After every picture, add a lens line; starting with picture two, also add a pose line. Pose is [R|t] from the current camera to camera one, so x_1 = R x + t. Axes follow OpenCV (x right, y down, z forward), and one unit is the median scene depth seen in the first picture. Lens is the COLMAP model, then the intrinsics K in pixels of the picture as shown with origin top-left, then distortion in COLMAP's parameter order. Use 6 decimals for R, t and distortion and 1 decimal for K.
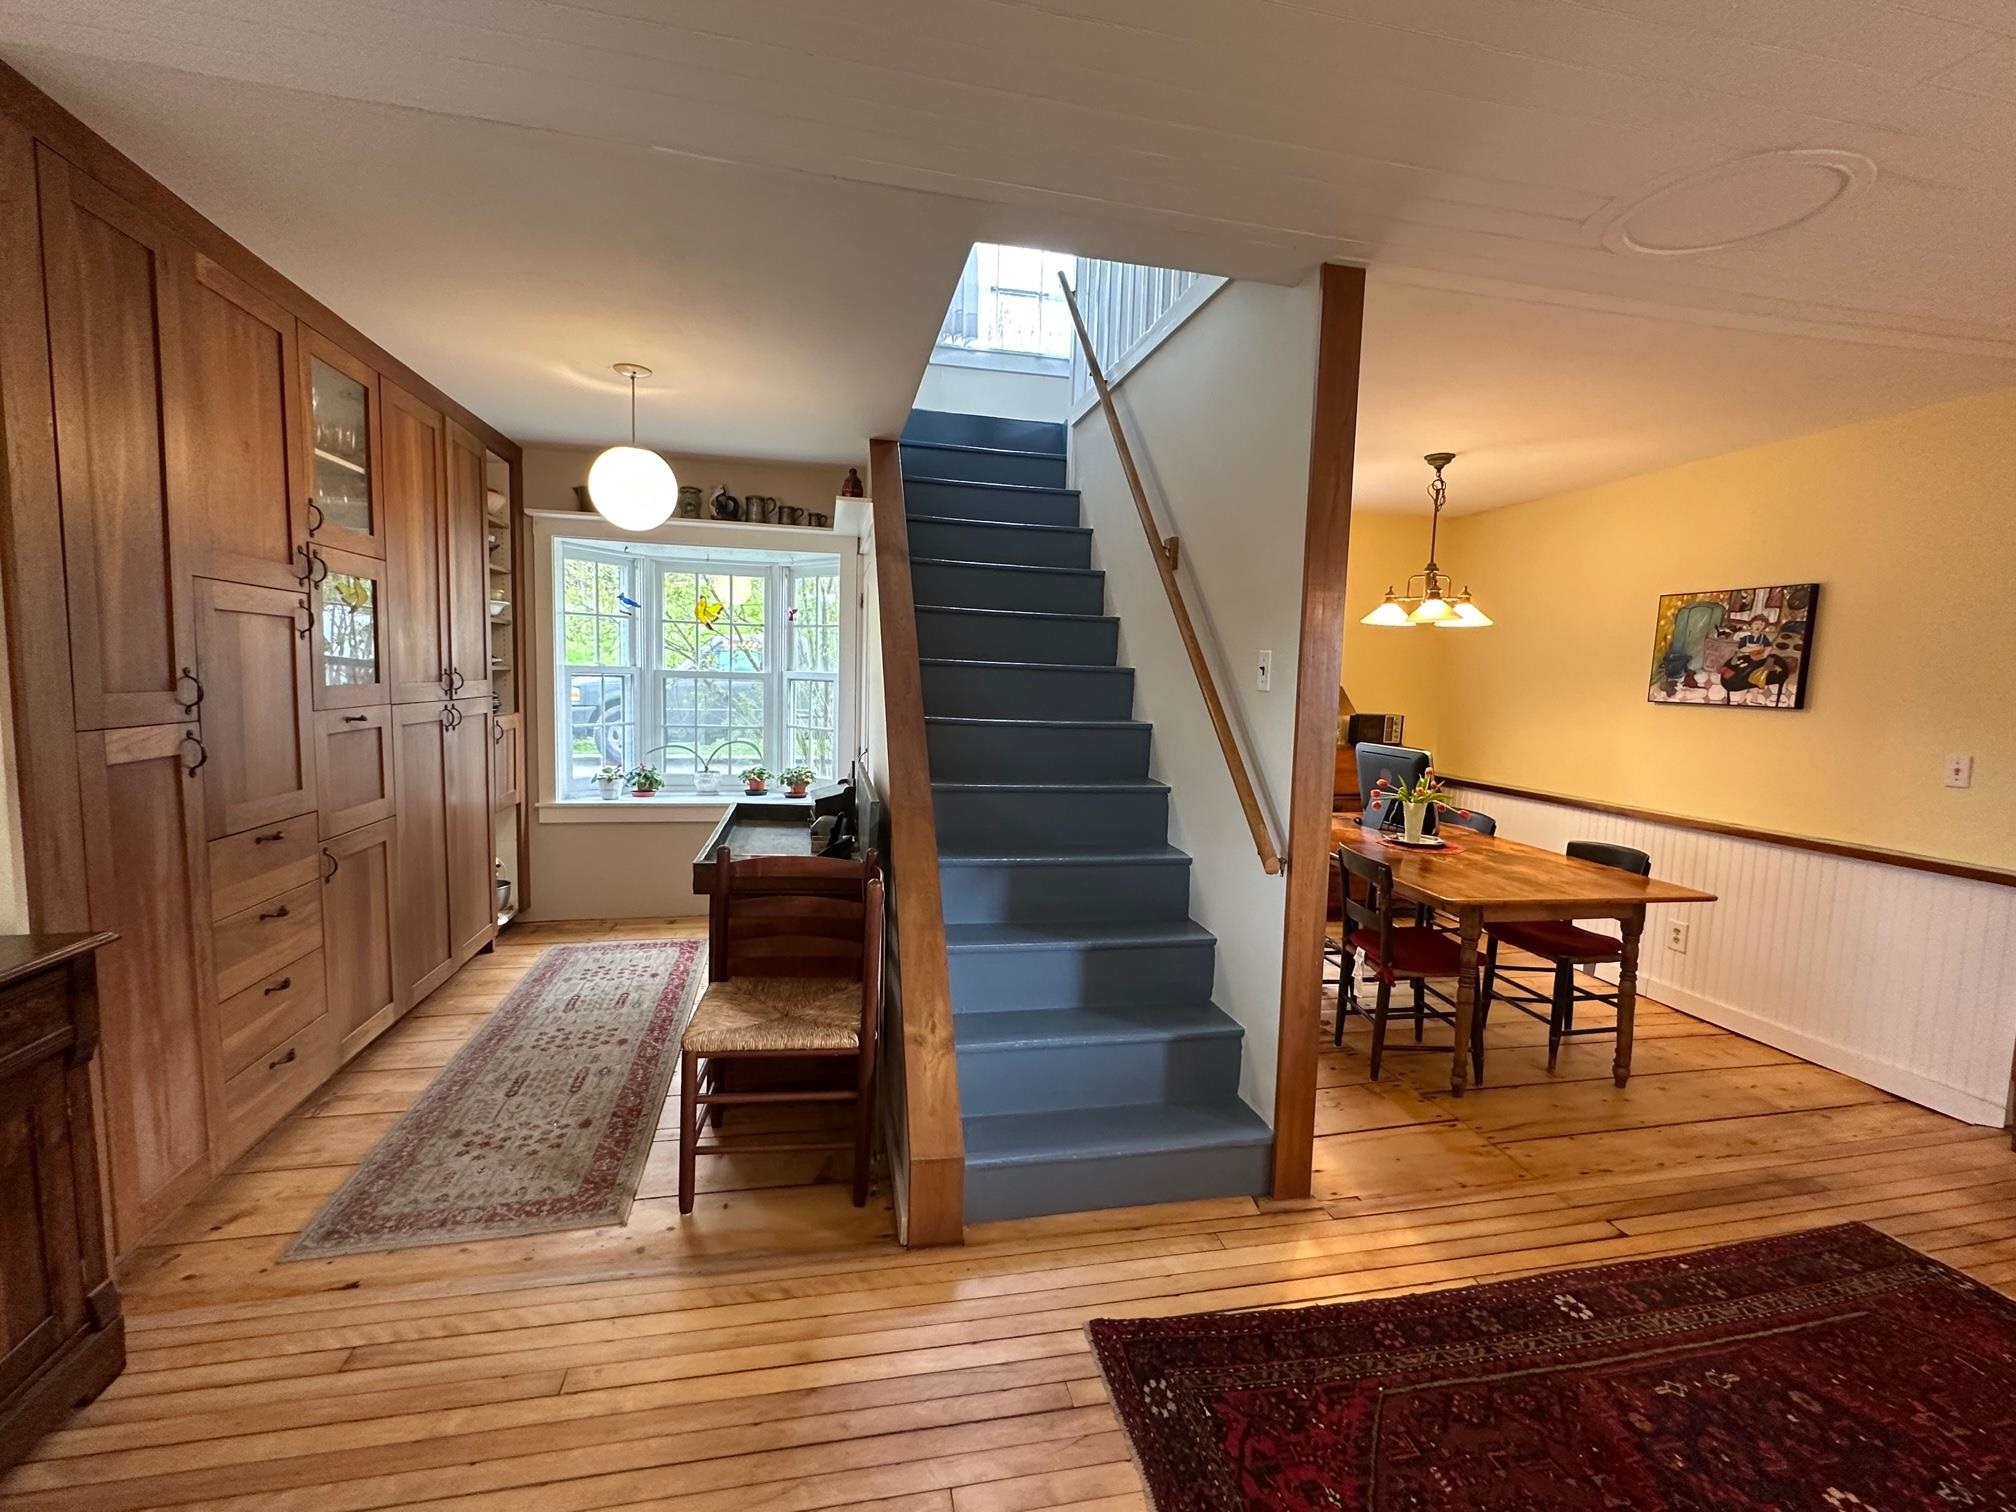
lens RADIAL K [[881.3, 0, 1015.0], [0, 881.3, 752.3], [0, 0, 1]] dist [0.000473, -0.000412]
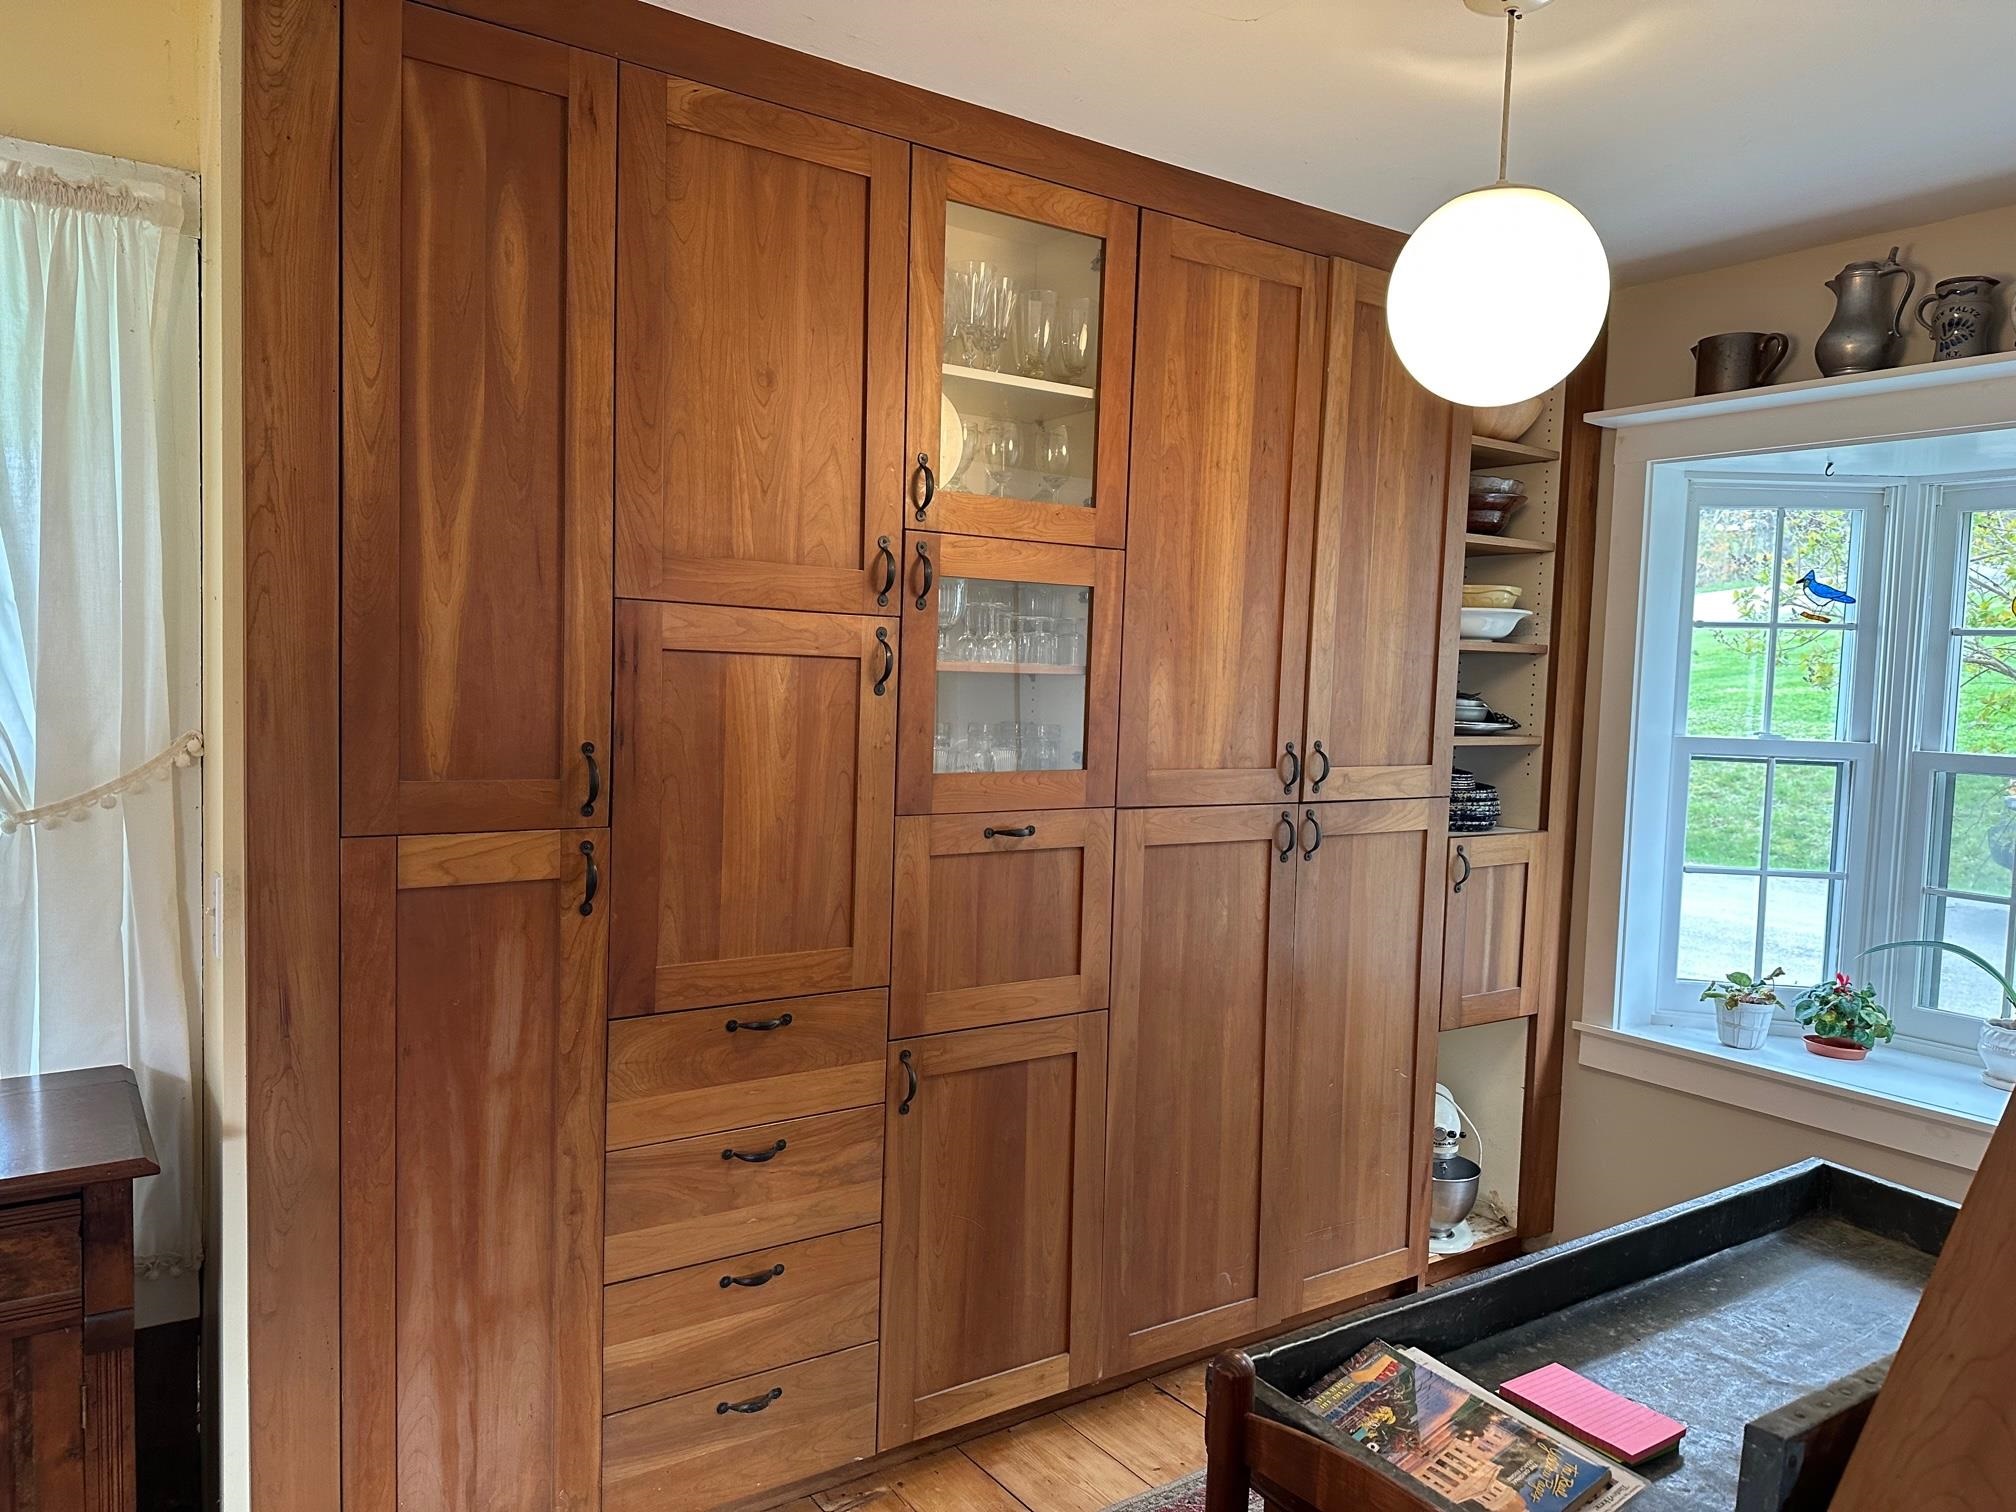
lens RADIAL K [[1460.8, 0, 1010.6], [0, 1460.8, 758.0], [0, 0, 1]] dist [0.039030, -0.021782]
pose [[0.391757, 0.044641, -0.918985, 0.112256], [-0.107094, 0.994245, 0.002643, -0.092400], [0.913815, 0.097382, 0.394283, 0.665439]]
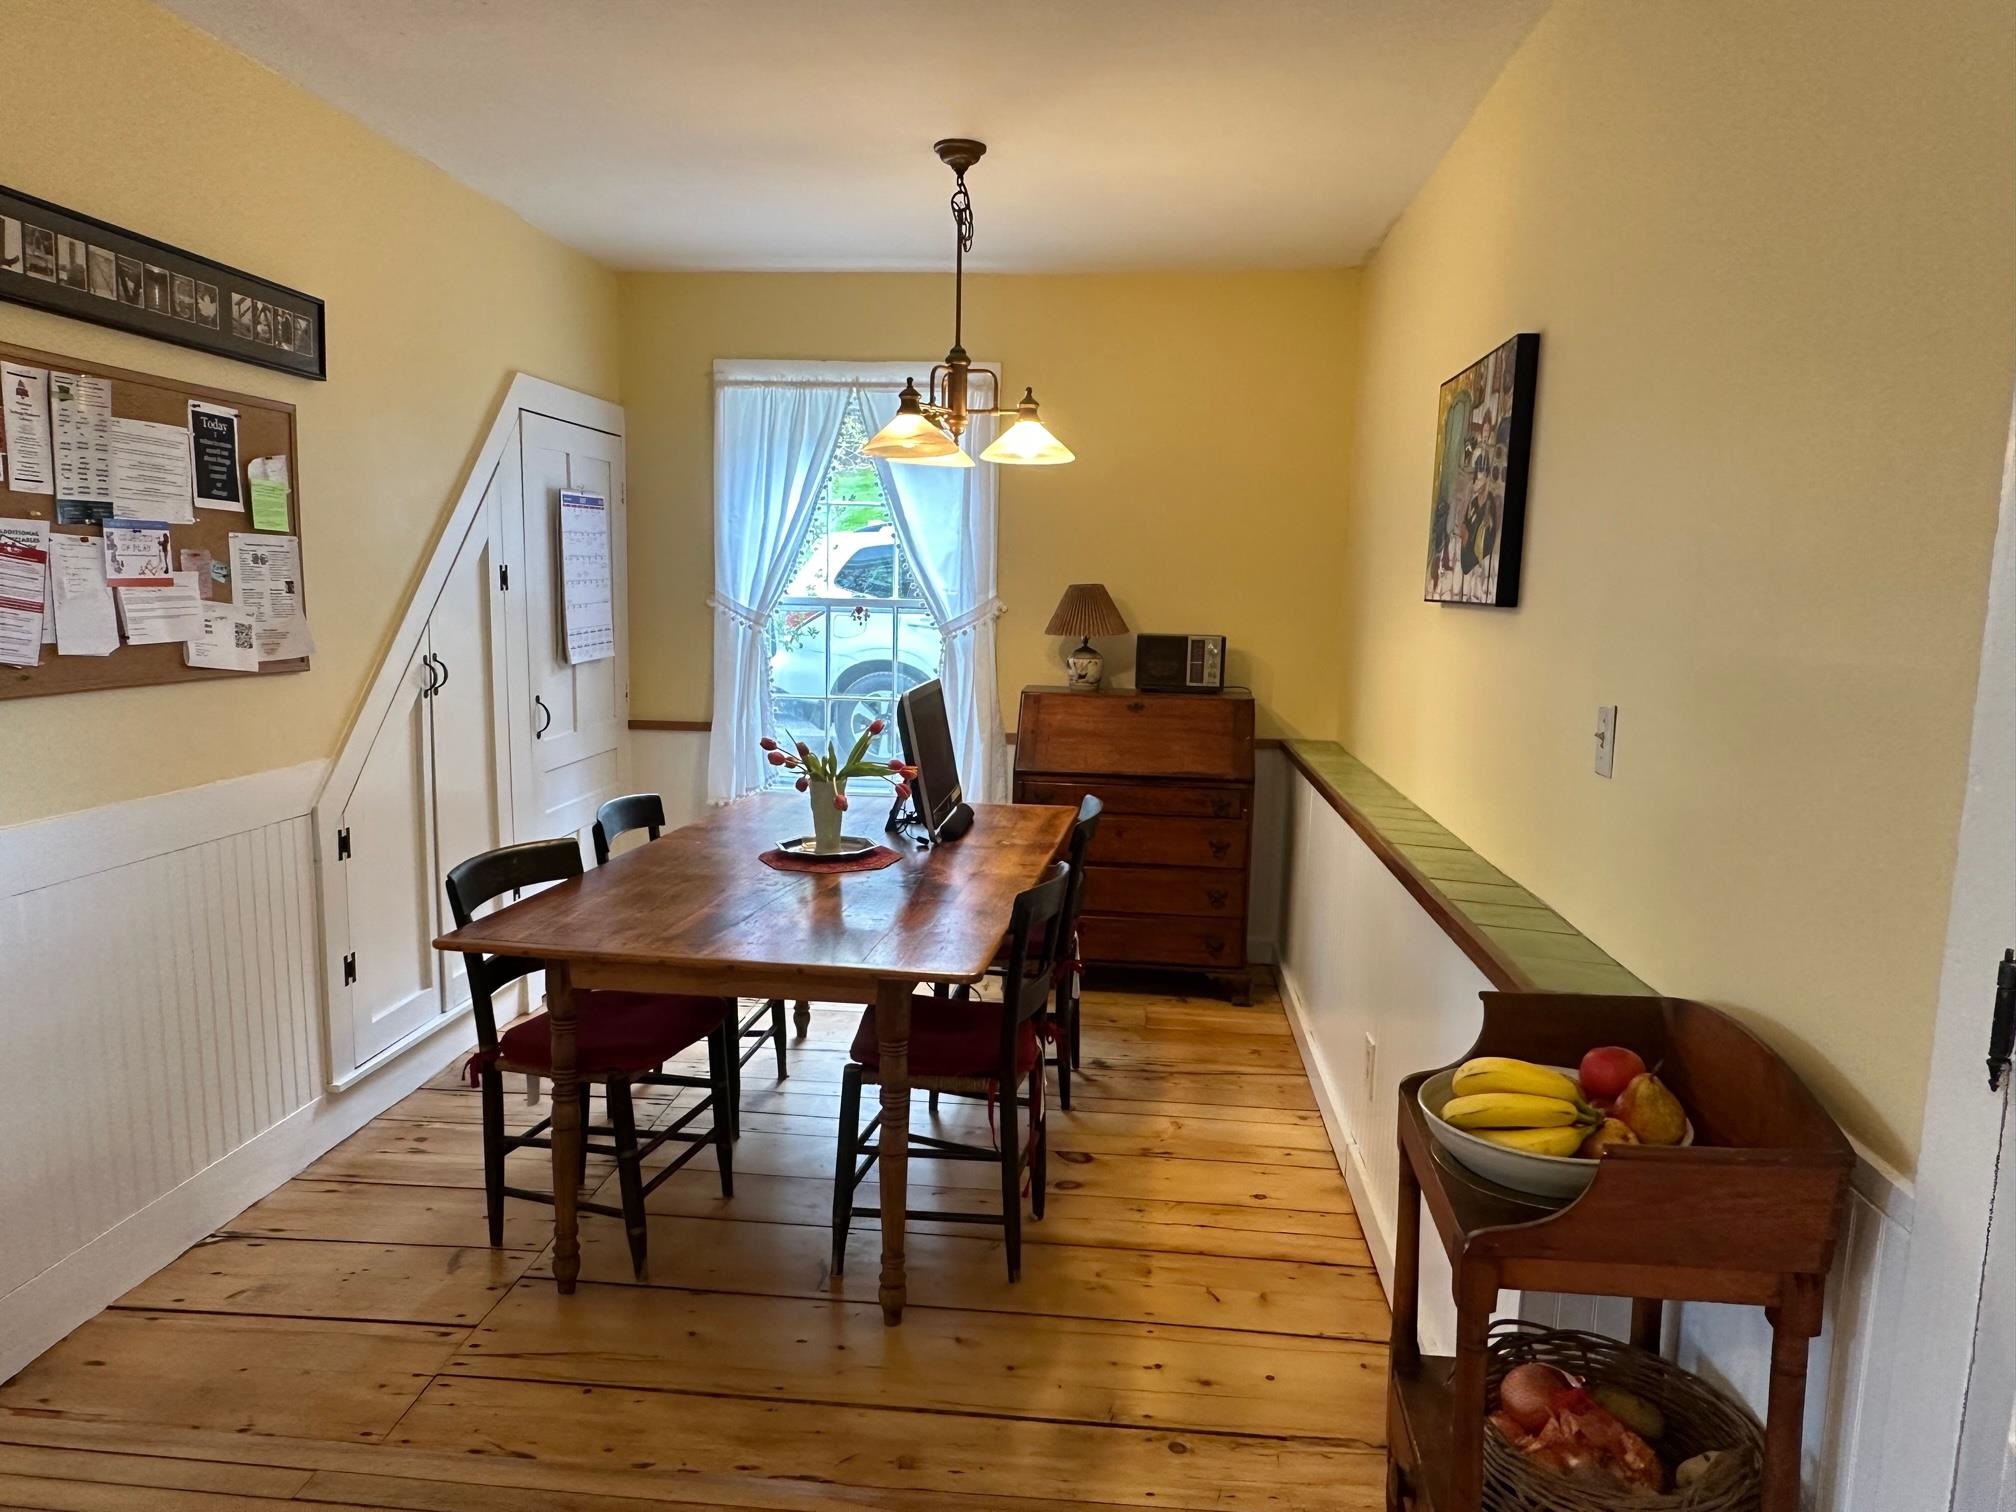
lens RADIAL K [[1327.9, 0, 996.8], [0, 1327.9, 771.1], [0, 0, 1]] dist [0.006692, -0.007265]
pose [[0.951500, 0.032419, -0.305936, 1.127058], [-0.019666, 0.998808, 0.044678, 0.015458], [0.307020, -0.036495, 0.951003, 0.319160]]
